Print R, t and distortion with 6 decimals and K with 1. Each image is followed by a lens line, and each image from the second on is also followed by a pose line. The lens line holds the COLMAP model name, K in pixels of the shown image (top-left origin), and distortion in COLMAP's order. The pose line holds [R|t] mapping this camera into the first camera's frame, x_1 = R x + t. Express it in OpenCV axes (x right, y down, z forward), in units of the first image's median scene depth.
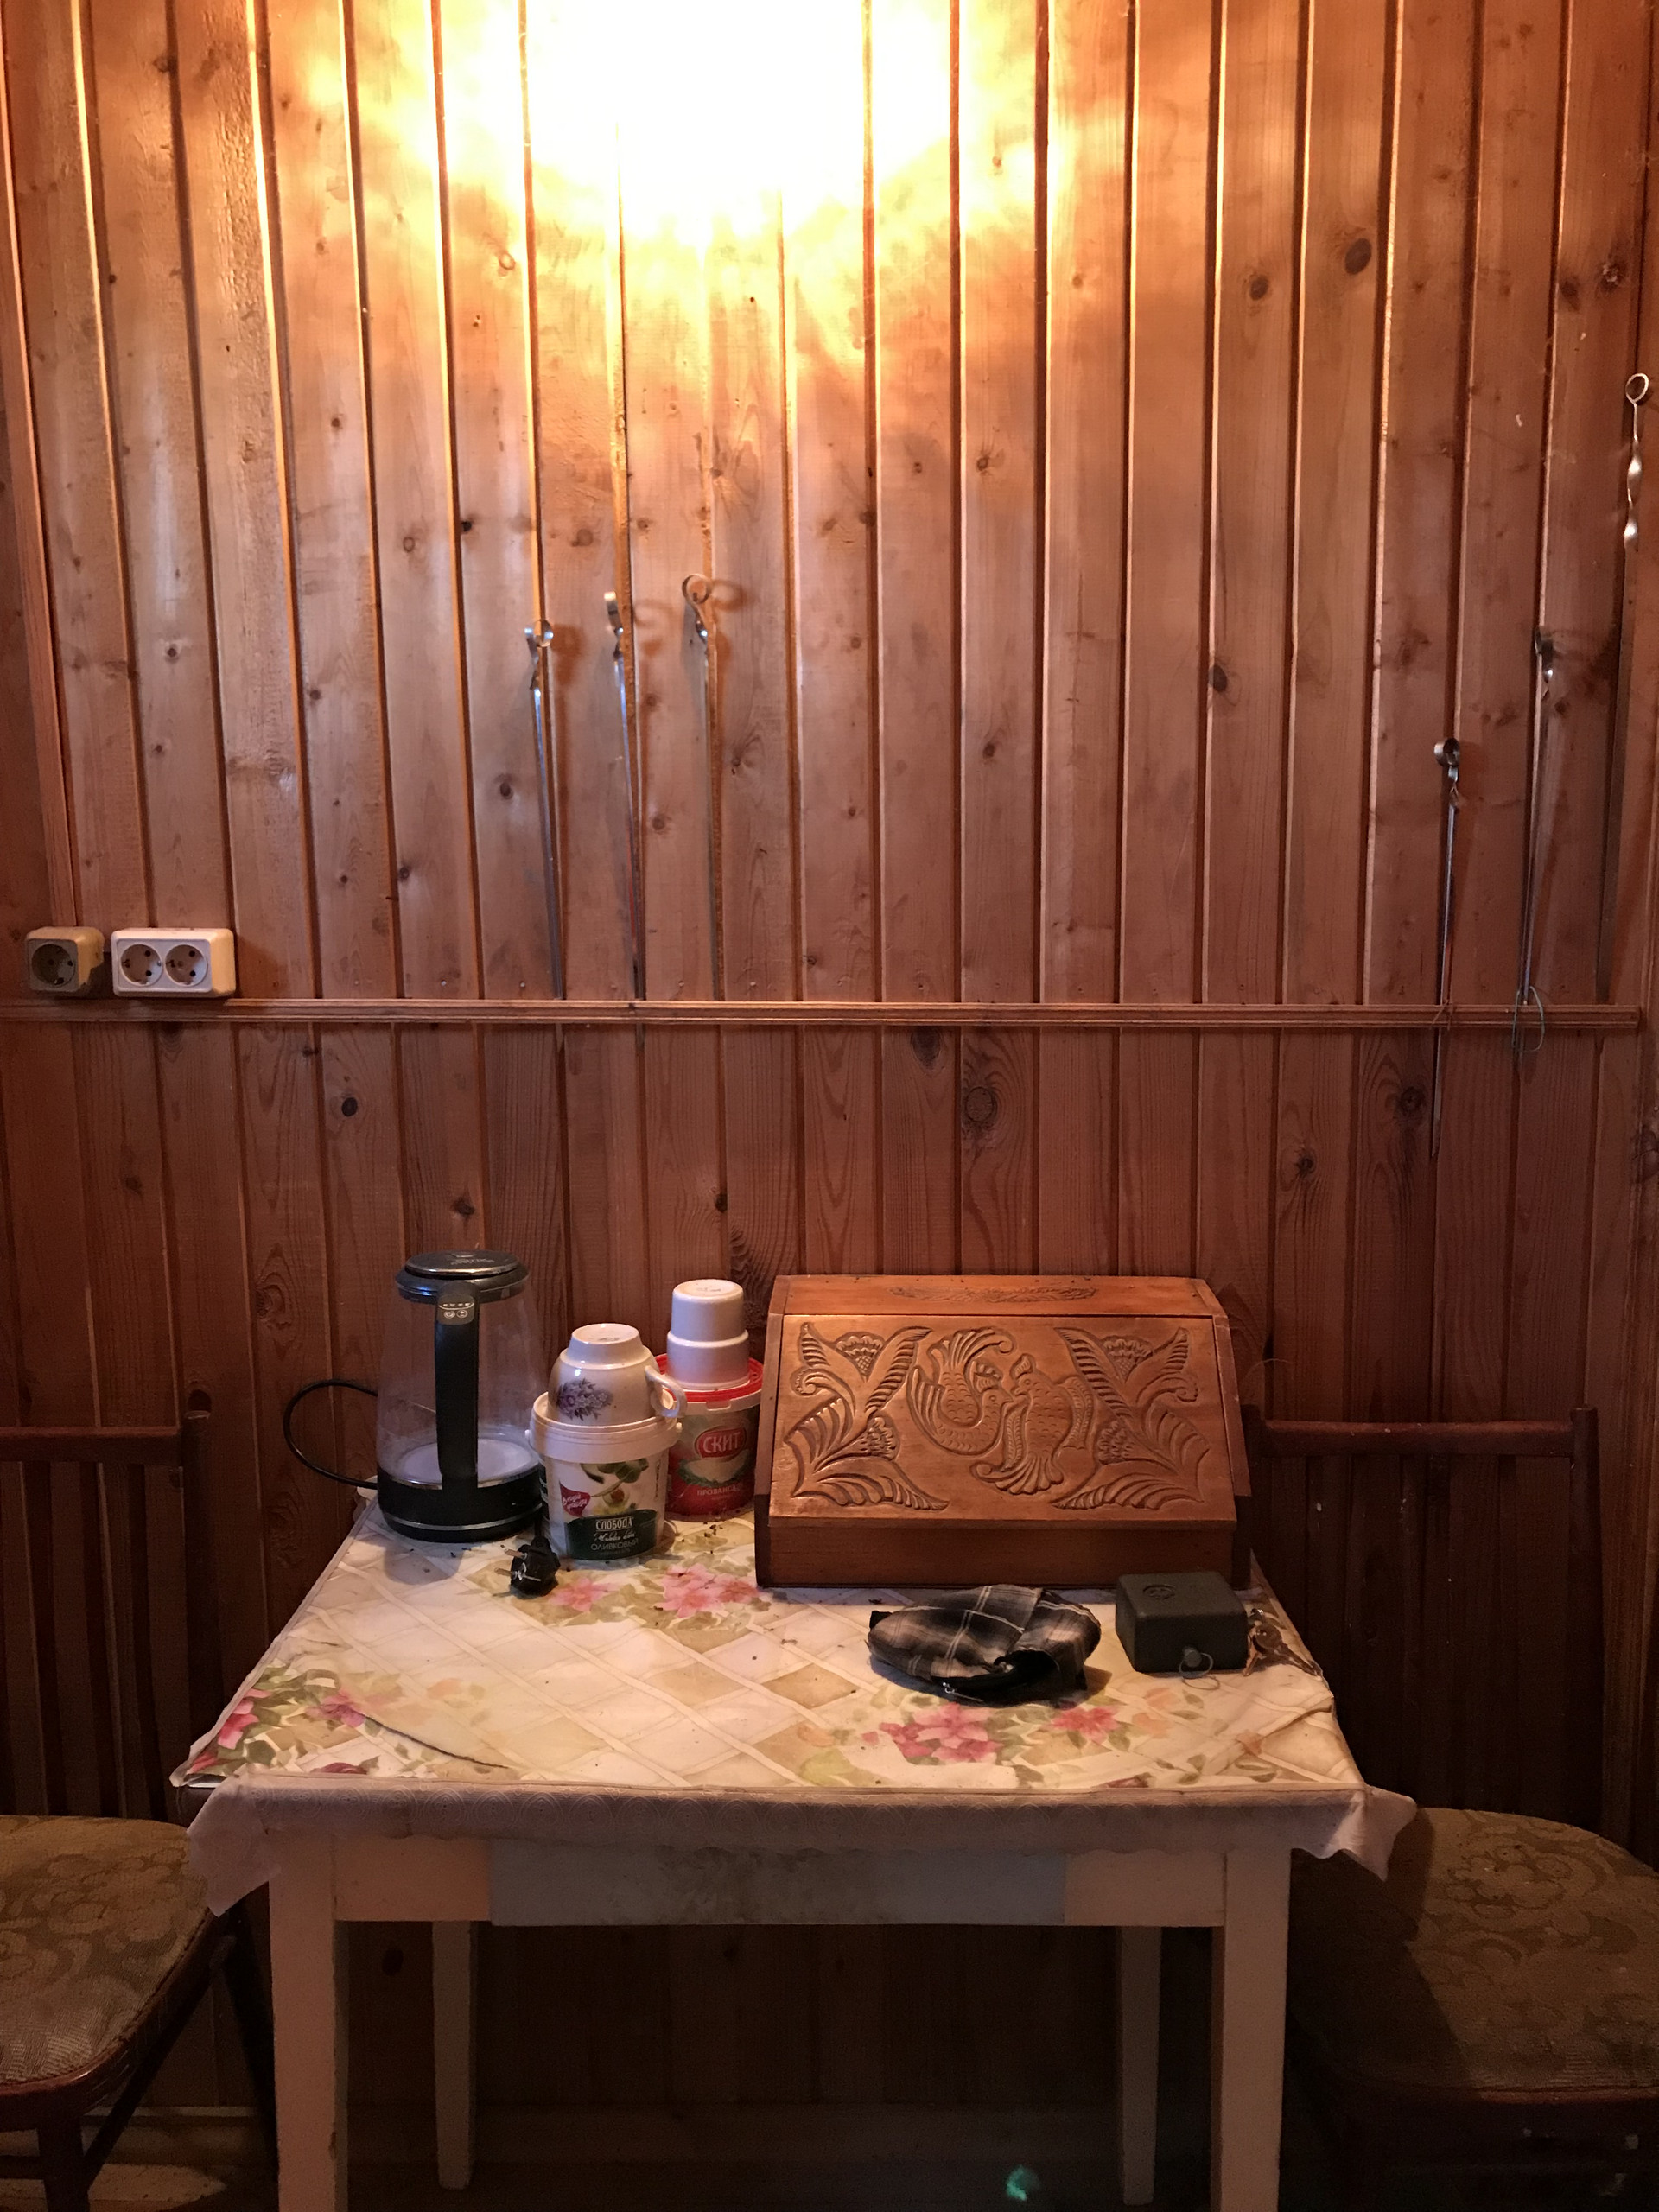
lens RADIAL K [[1782.3, 0, 878.8], [0, 1782.3, 1080.2], [0, 0, 1]] dist [0.050951, -0.074533]
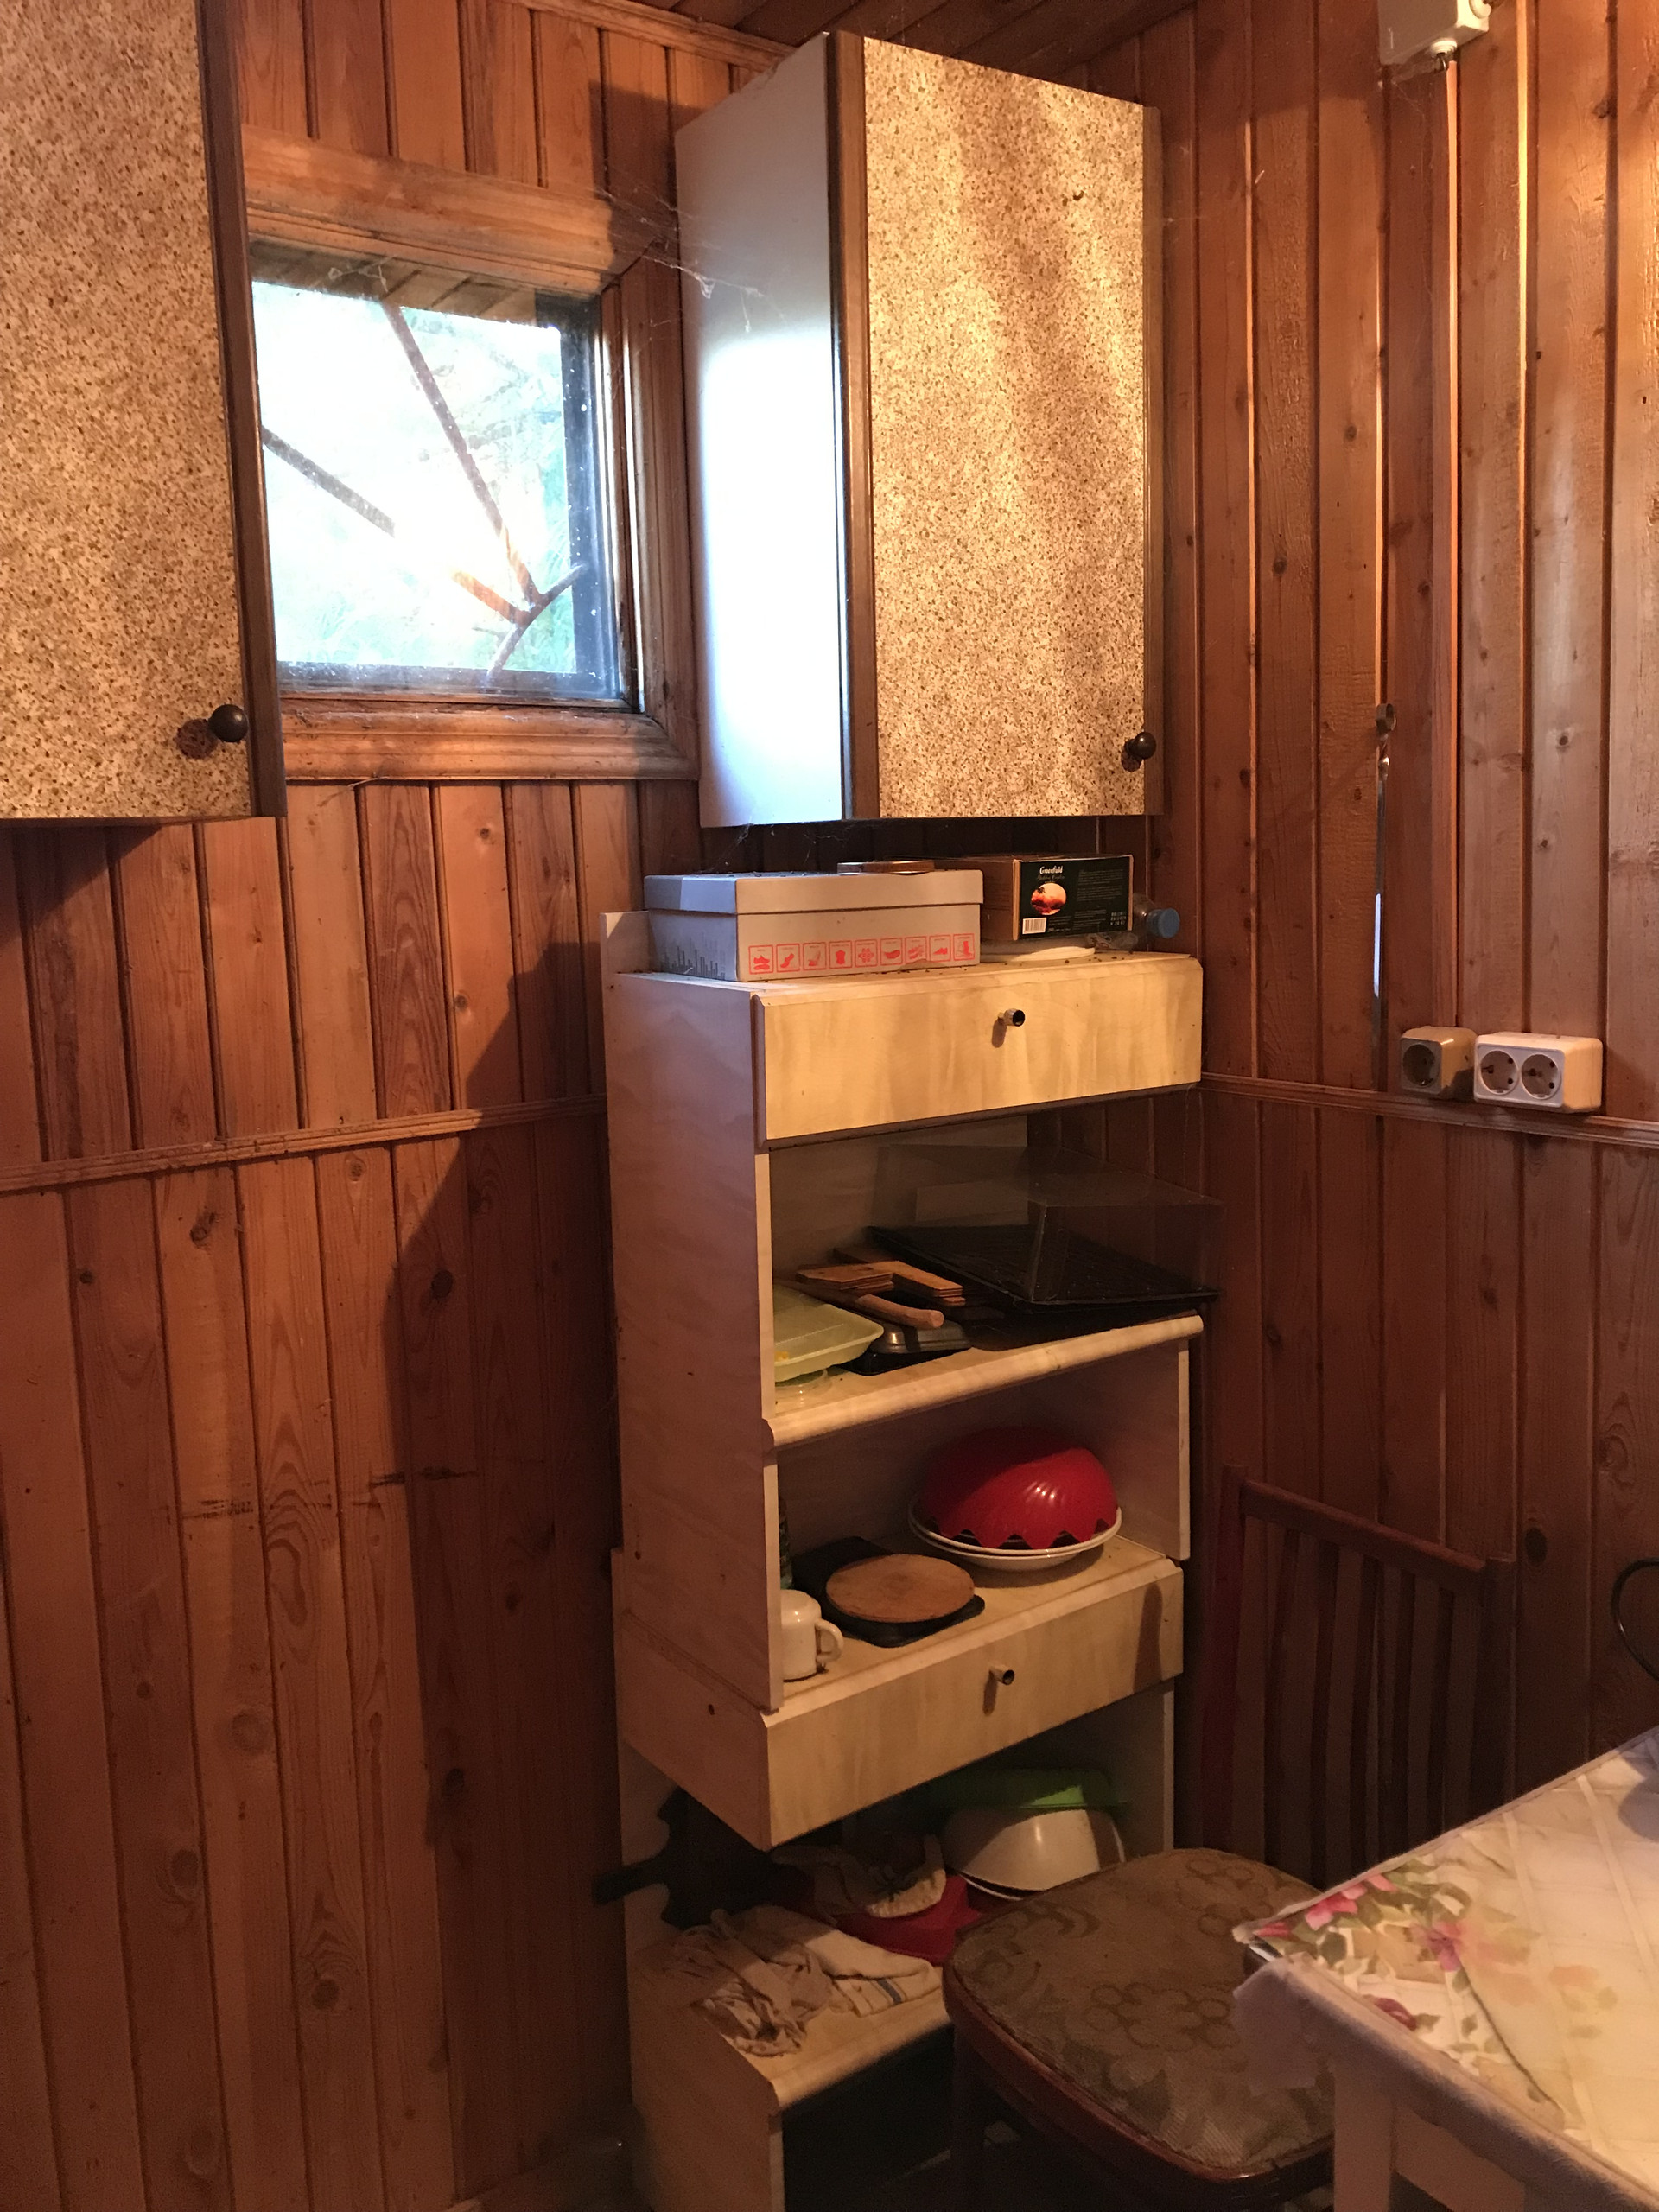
lens RADIAL K [[1782.3, 0, 812.5], [0, 1782.3, 1092.5], [0, 0, 1]] dist [0.050951, -0.074533]
pose [[0.572514, 0.085304, -0.815445, 0.159510], [-0.102598, 0.994209, 0.031972, -0.047564], [0.813450, 0.065358, 0.577951, 0.159803]]
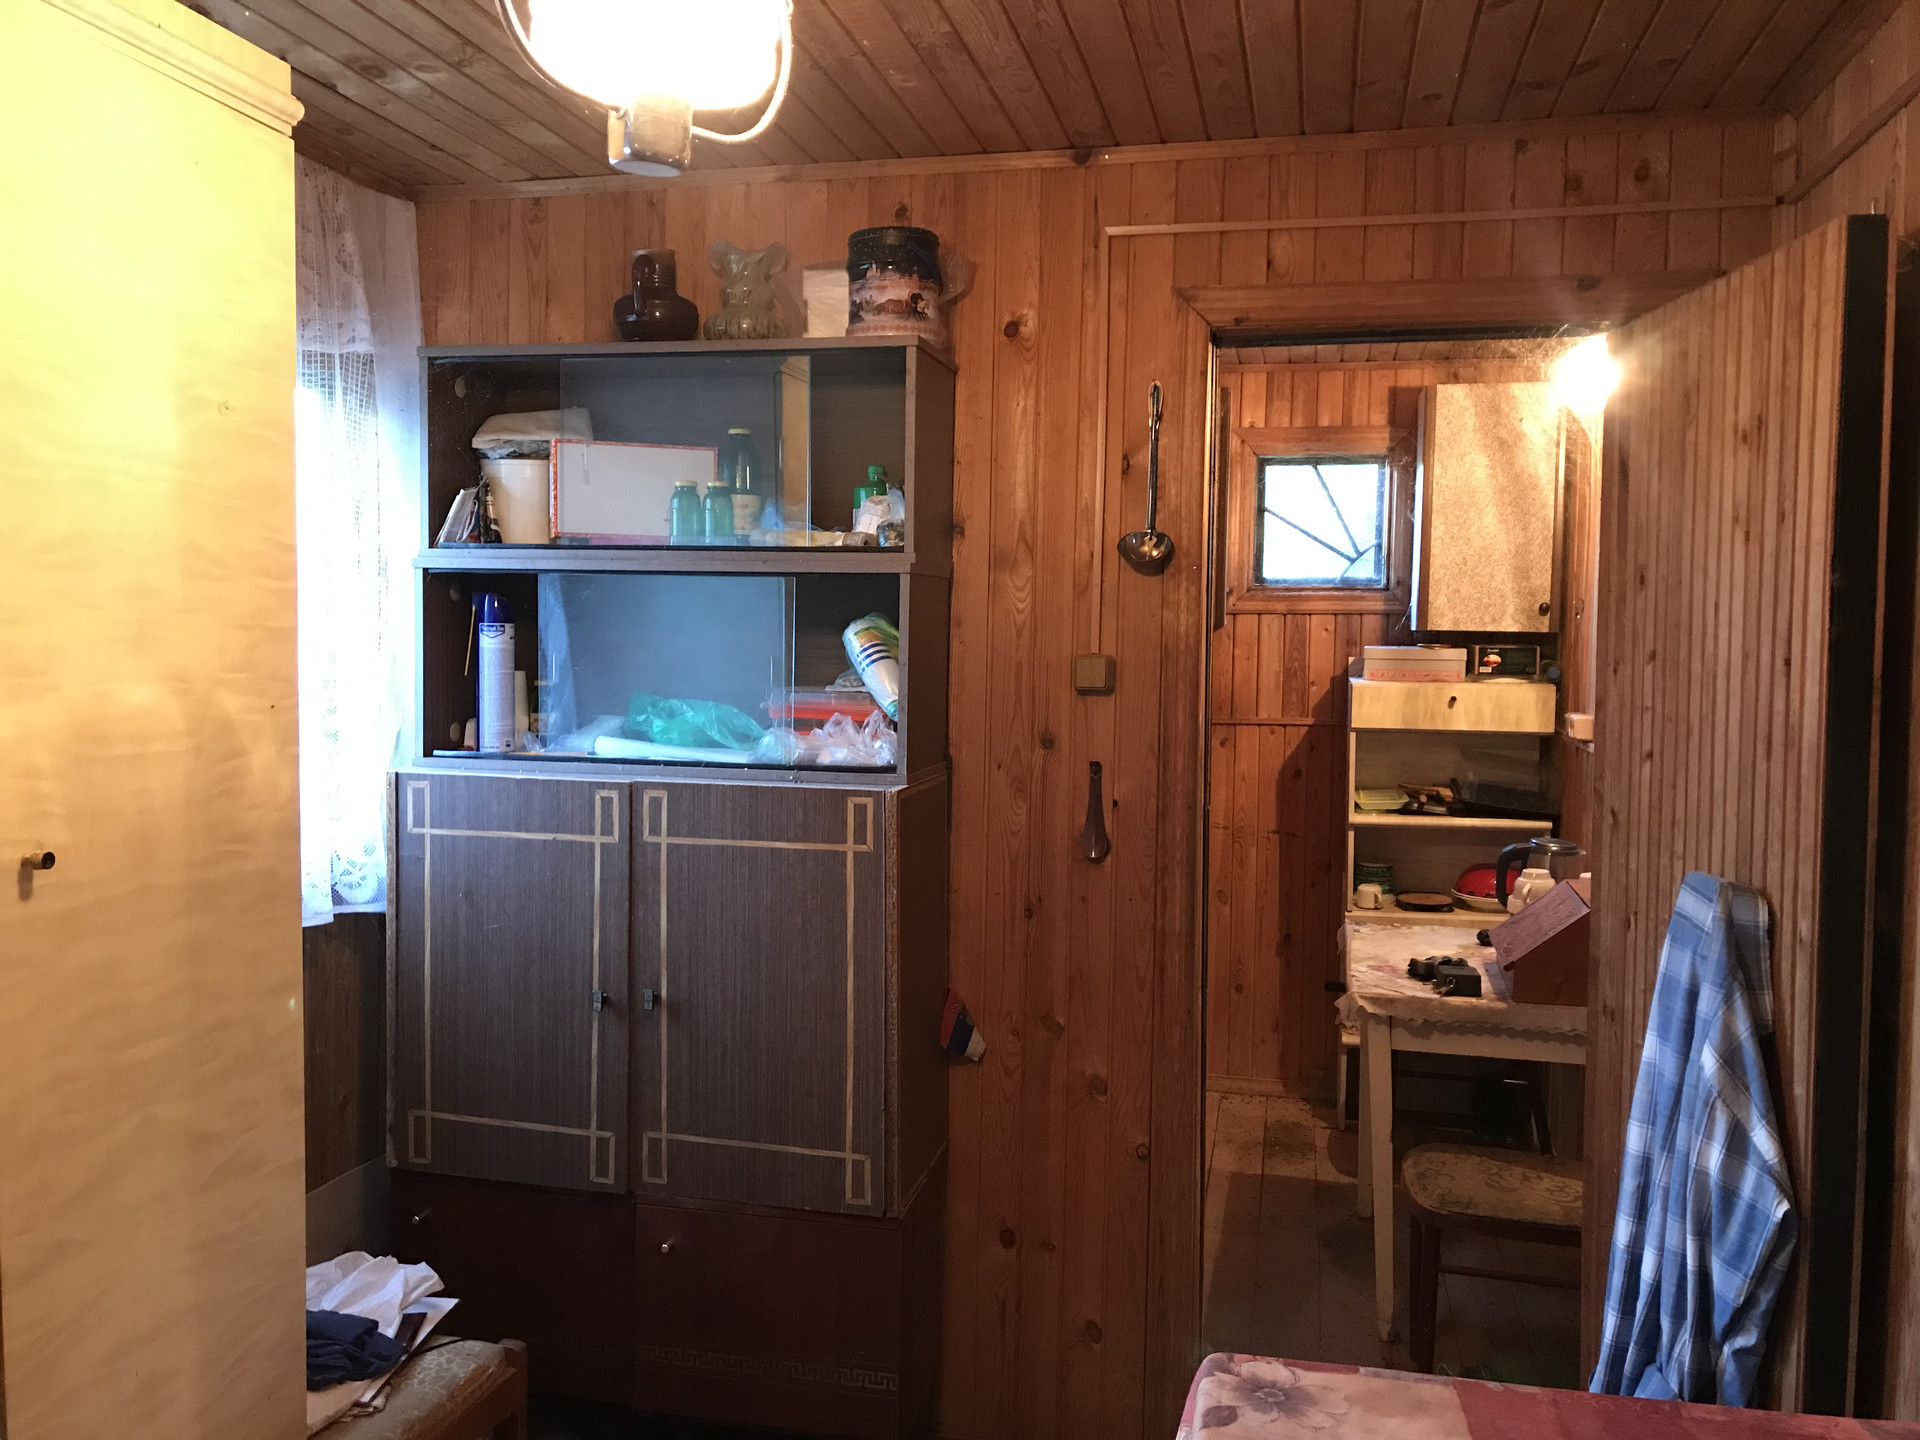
lens RADIAL K [[1547.0, 0, 959.3], [0, 1547.0, 715.7], [0, 0, 1]] dist [0.050951, -0.074533]
pose [[-0.221666, 0.051865, -0.973742, 1.784201], [-0.170978, 0.981047, 0.091176, -0.121865], [0.960016, 0.186699, -0.208597, 0.511323]]
